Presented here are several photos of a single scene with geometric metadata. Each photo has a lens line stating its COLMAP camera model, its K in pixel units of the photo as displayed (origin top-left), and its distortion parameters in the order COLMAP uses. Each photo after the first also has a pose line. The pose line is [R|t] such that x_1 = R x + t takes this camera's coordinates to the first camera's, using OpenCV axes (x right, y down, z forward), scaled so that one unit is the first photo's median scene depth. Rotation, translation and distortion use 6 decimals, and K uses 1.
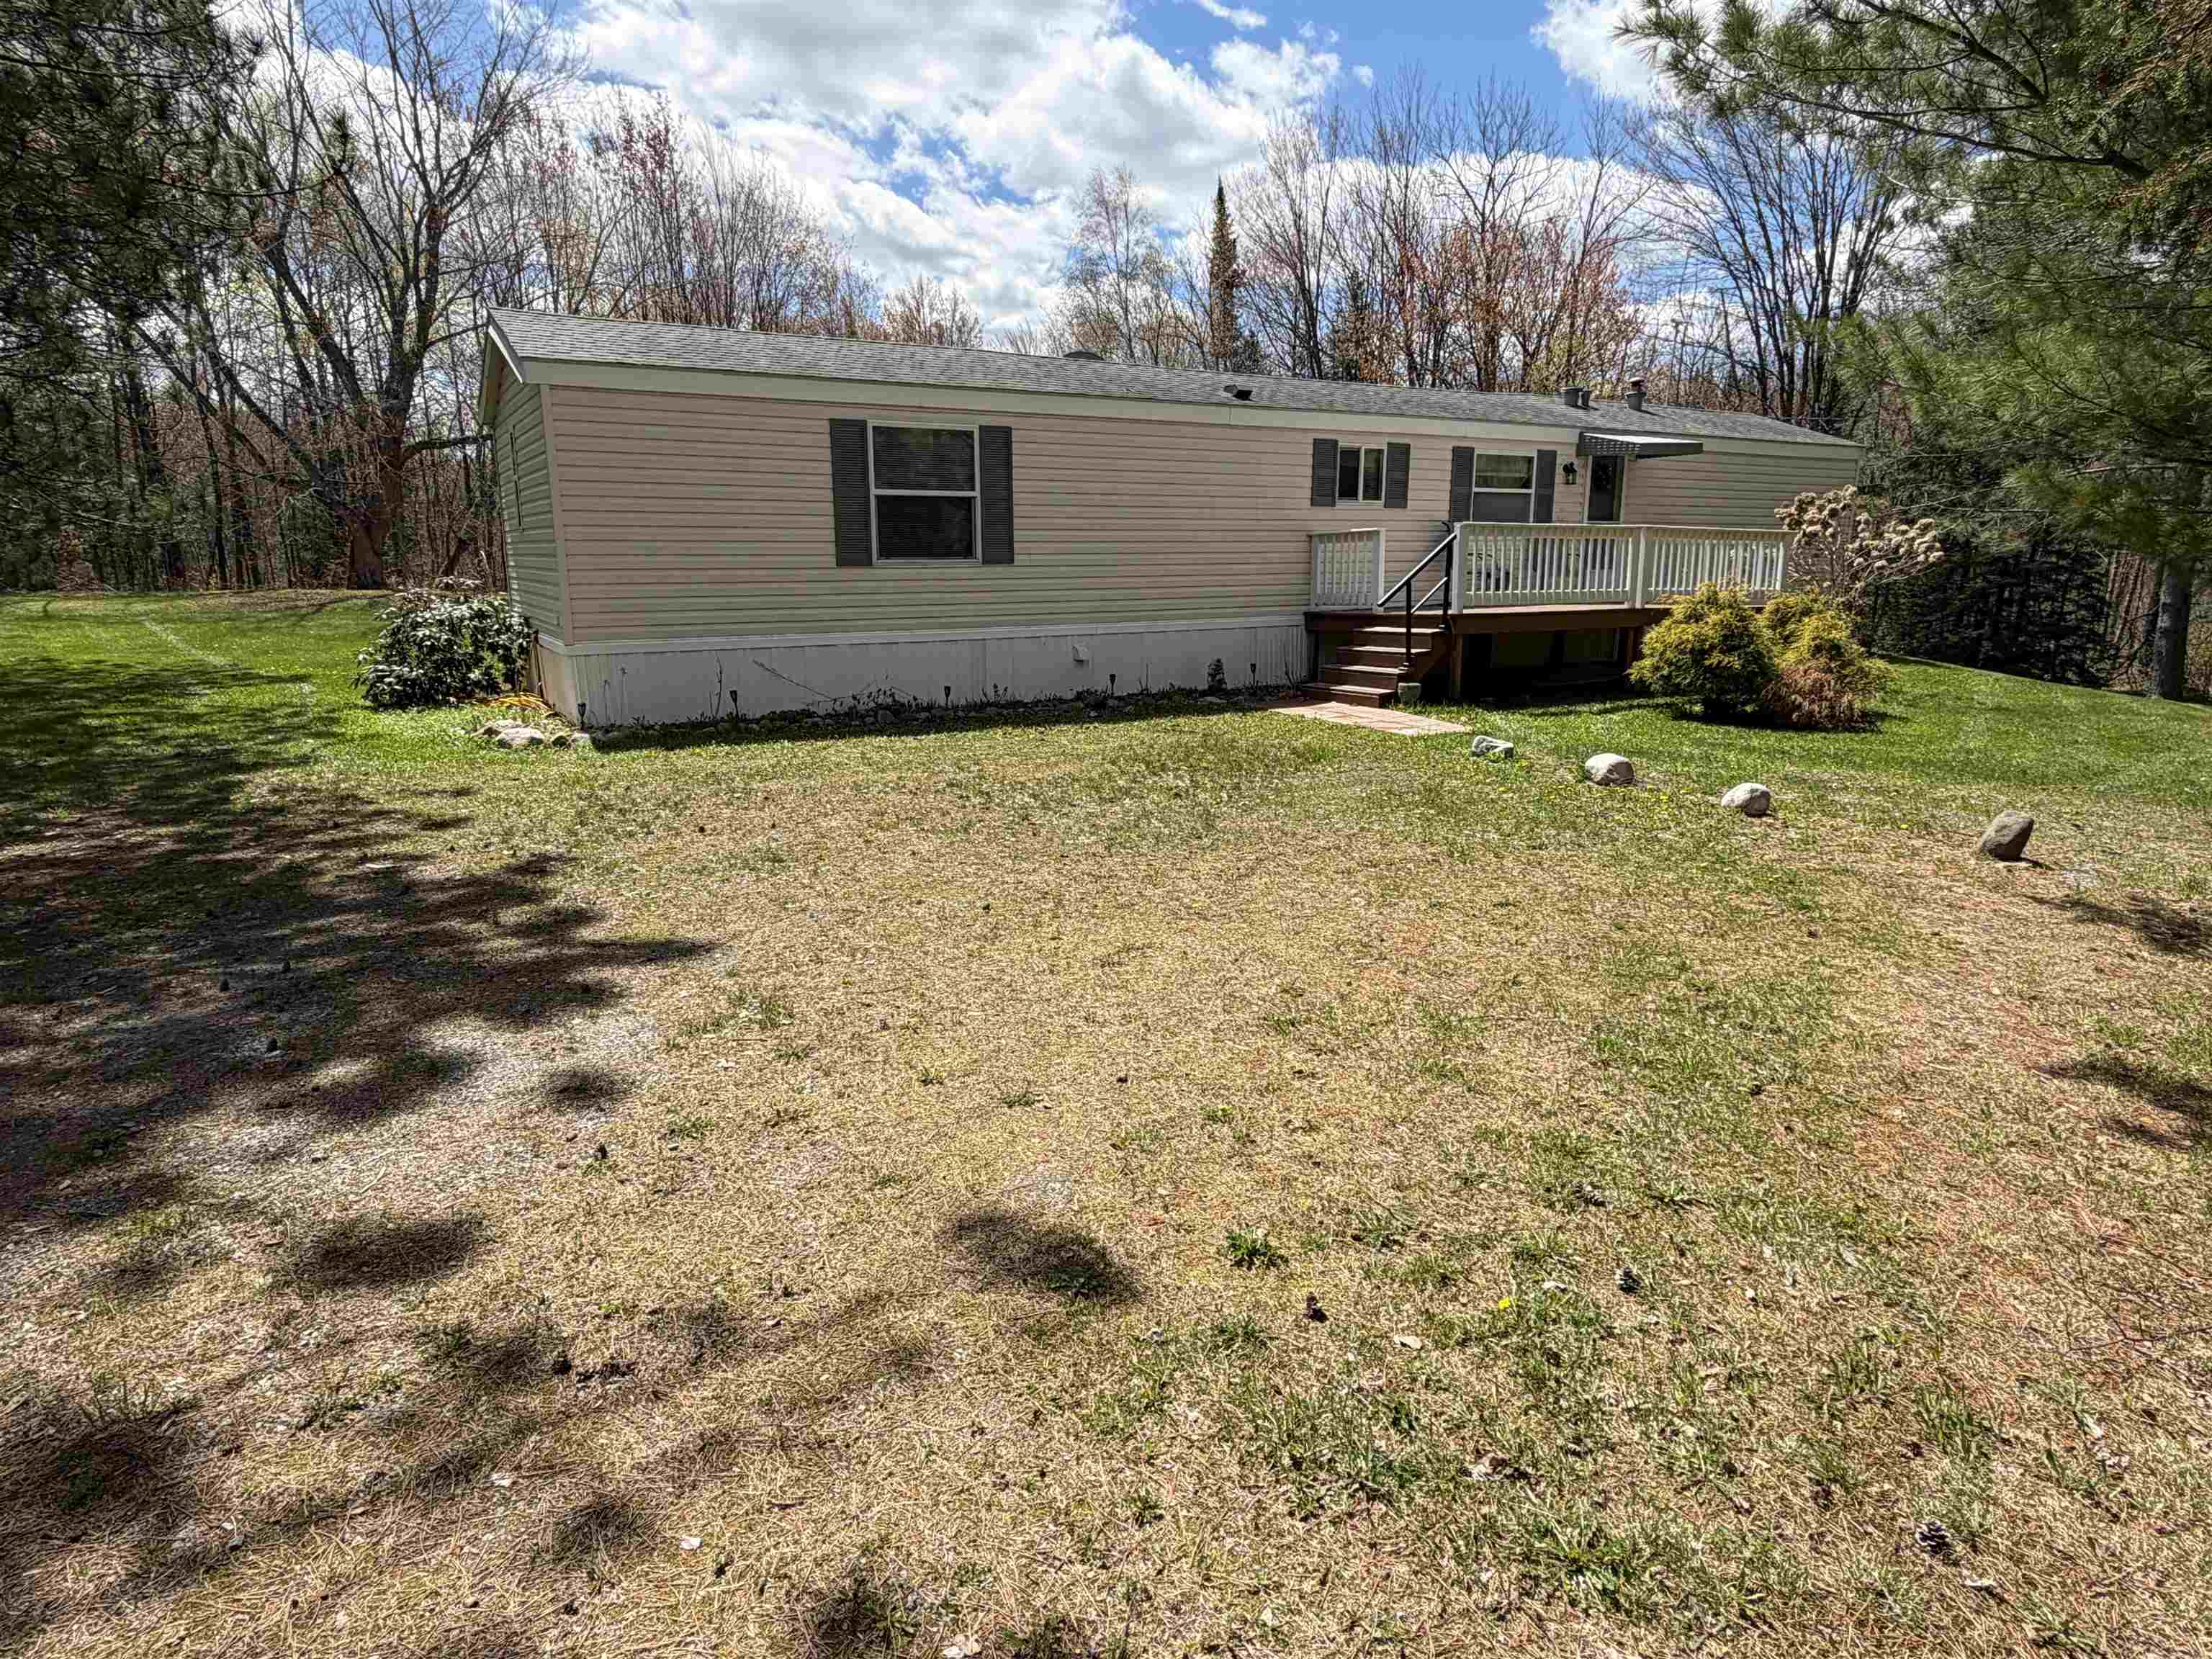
lens RADIAL K [[1299.9, 0, 1104.8], [0, 1299.9, 831.2], [0, 0, 1]] dist [-0.000518, 0.000694]
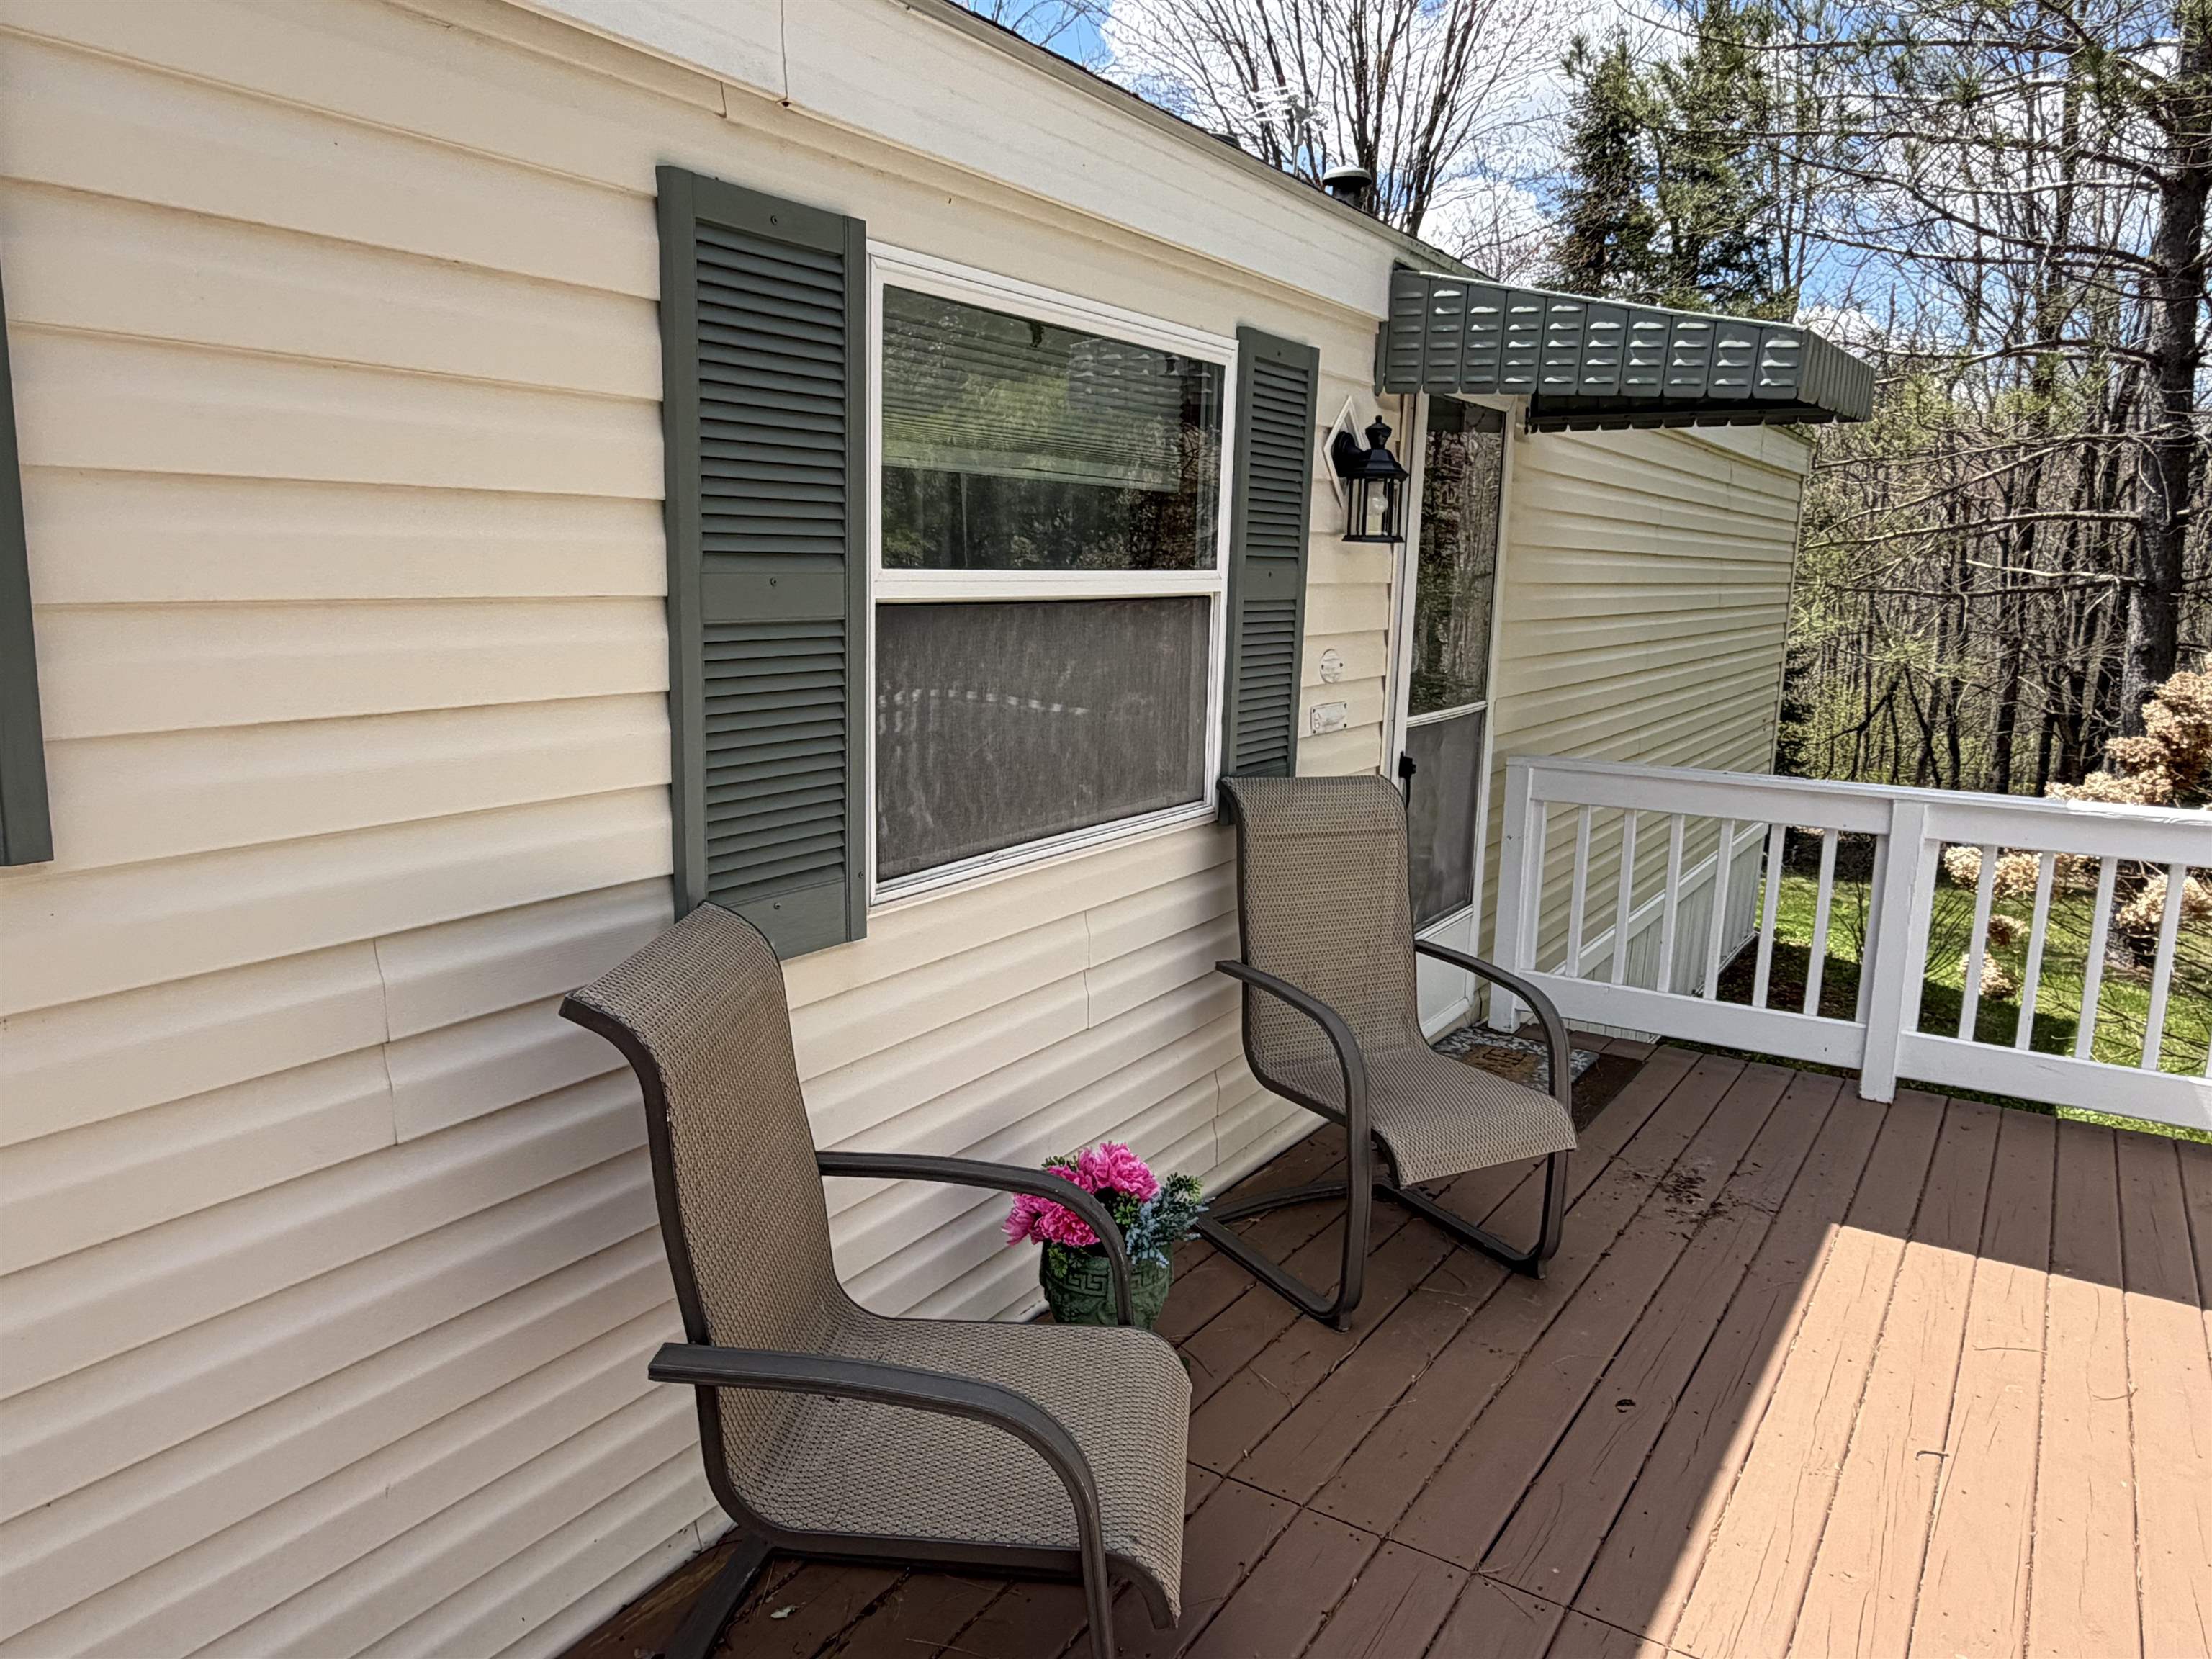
lens RADIAL K [[1484.7, 0, 1108.8], [0, 1484.7, 827.7], [0, 0, 1]] dist [-0.000843, 0.000042]
pose [[0.894456, -0.059250, 0.443213, 0.277599], [0.073195, 0.997214, -0.014406, -0.272356], [-0.441125, 0.045327, 0.896300, 1.000245]]
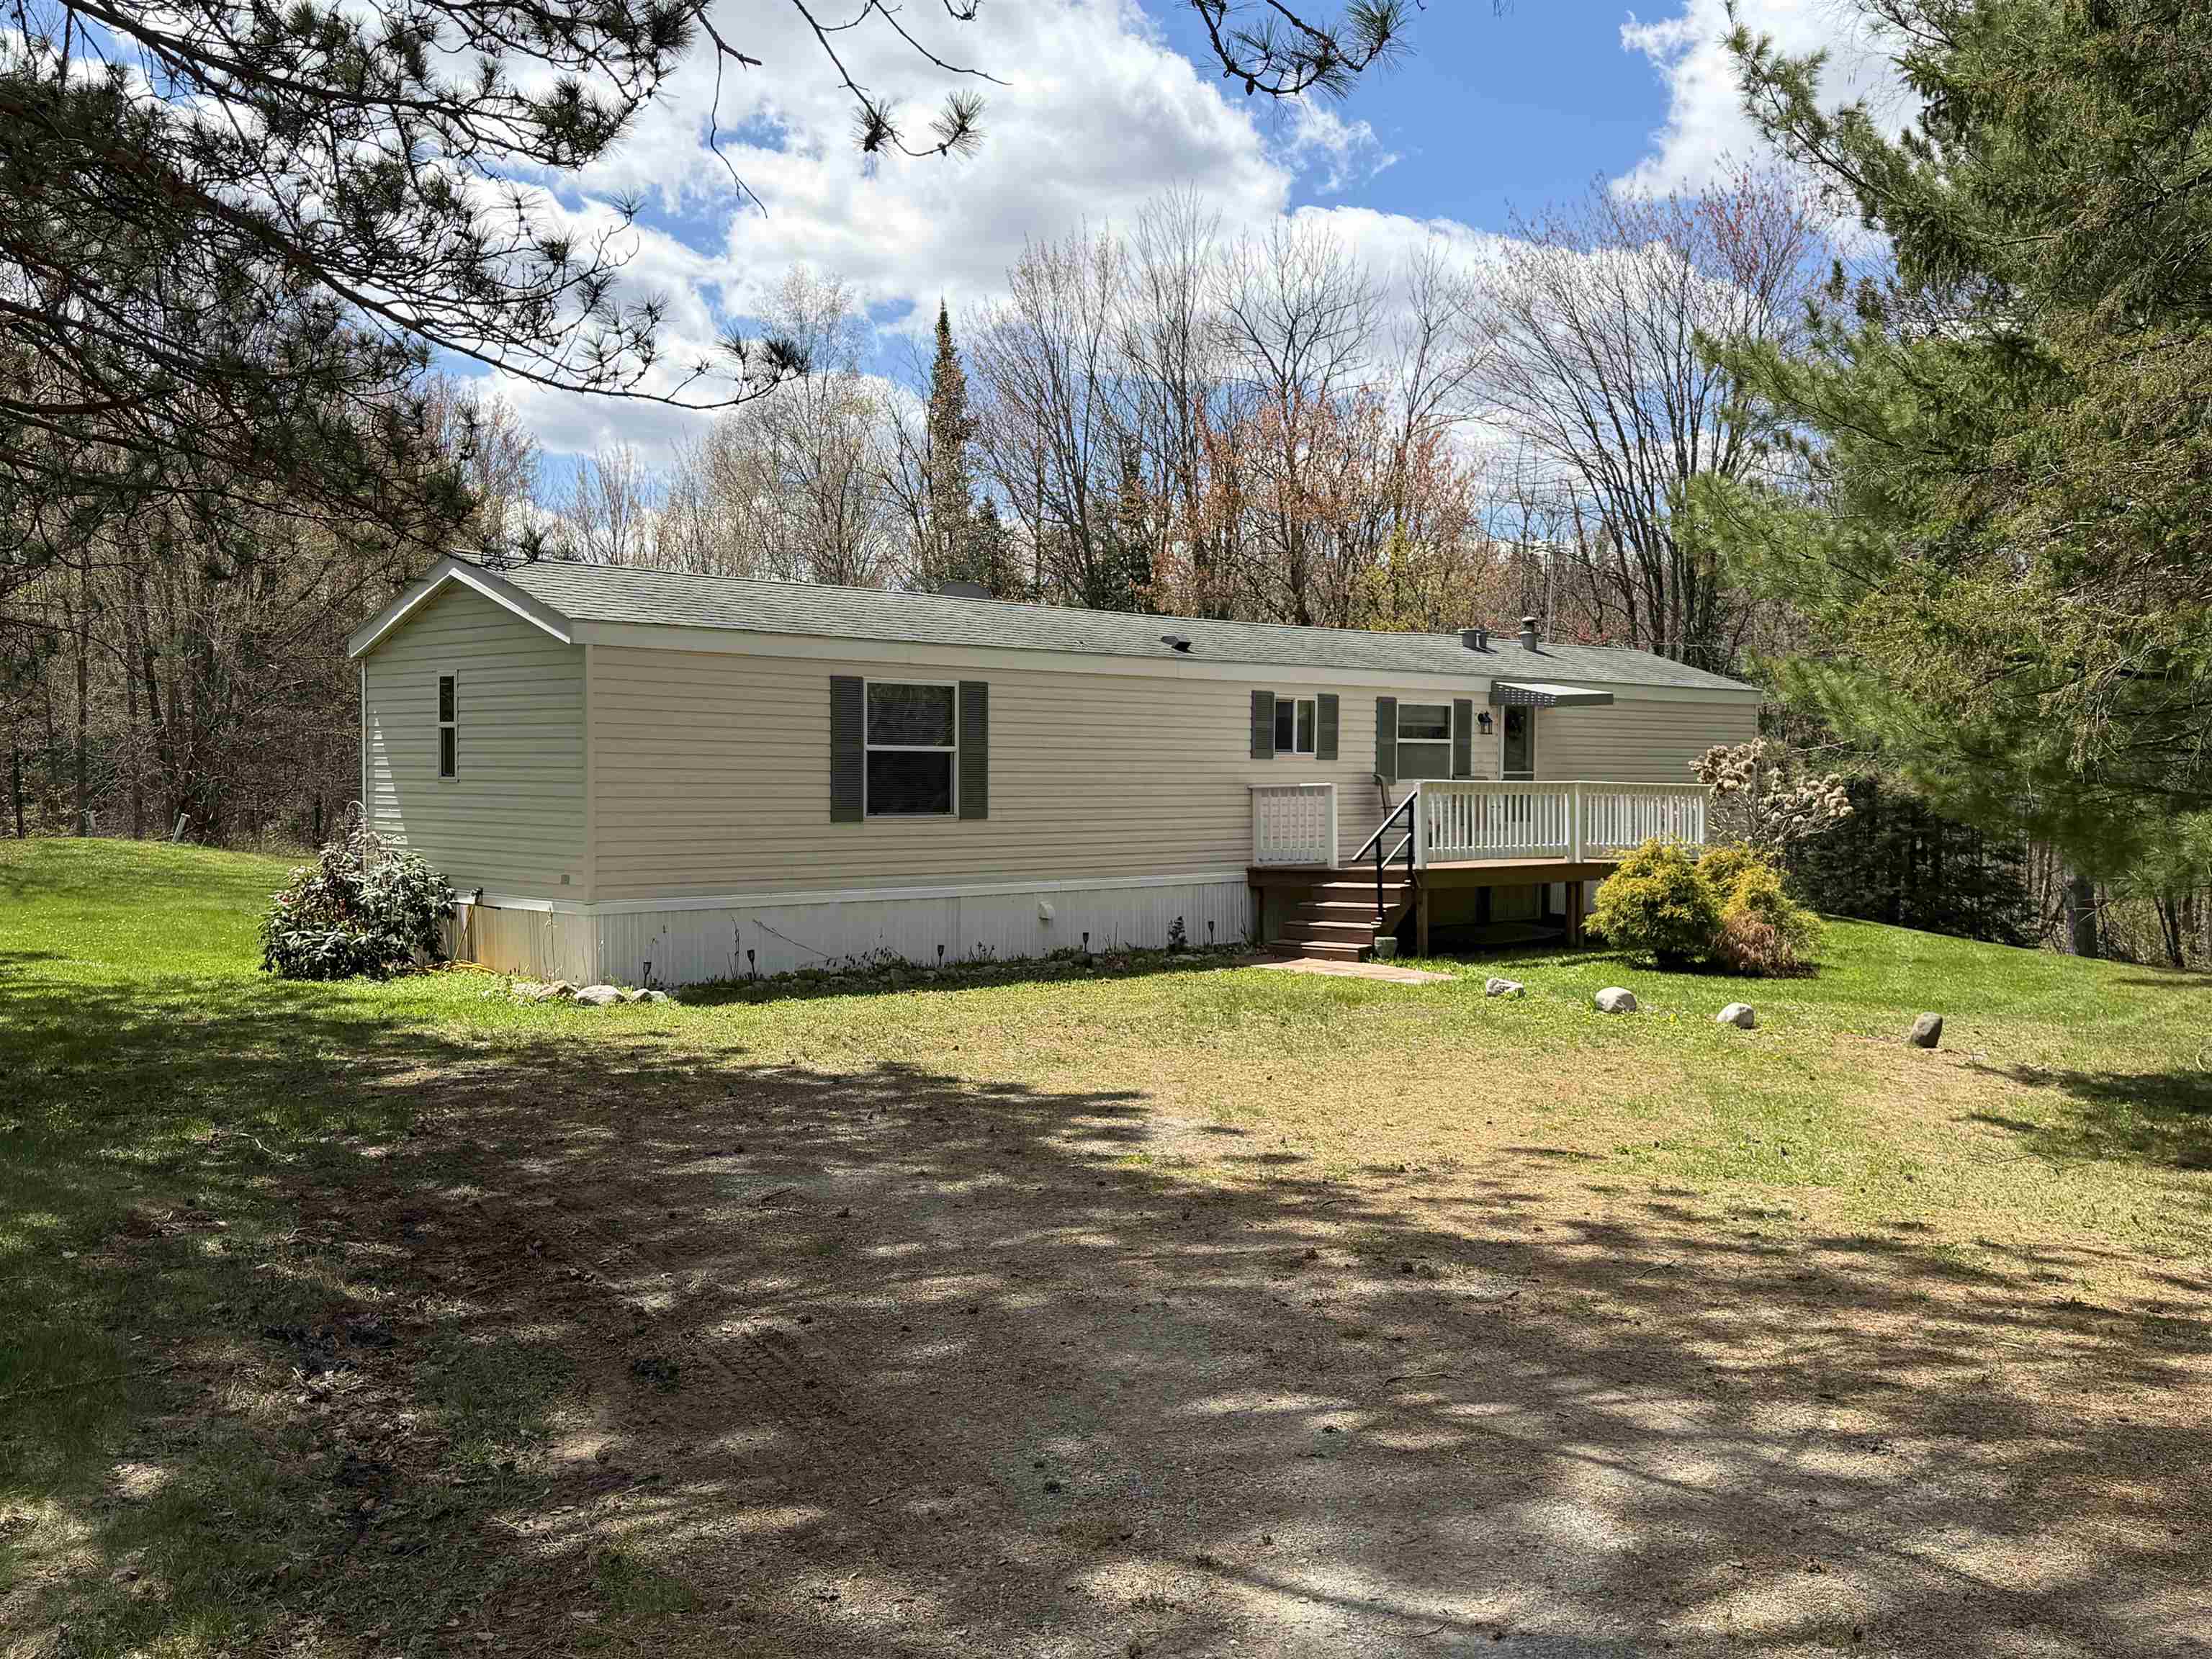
lens RADIAL K [[2102.8, 0, 1116.0], [0, 2102.8, 846.8], [0, 0, 1]] dist [0.097525, 0.000000]
pose [[0.972218, -0.000836, 0.234075, -0.316328], [0.042499, 0.984004, -0.173002, 0.081434], [-0.230187, 0.178144, 0.956702, -0.470736]]
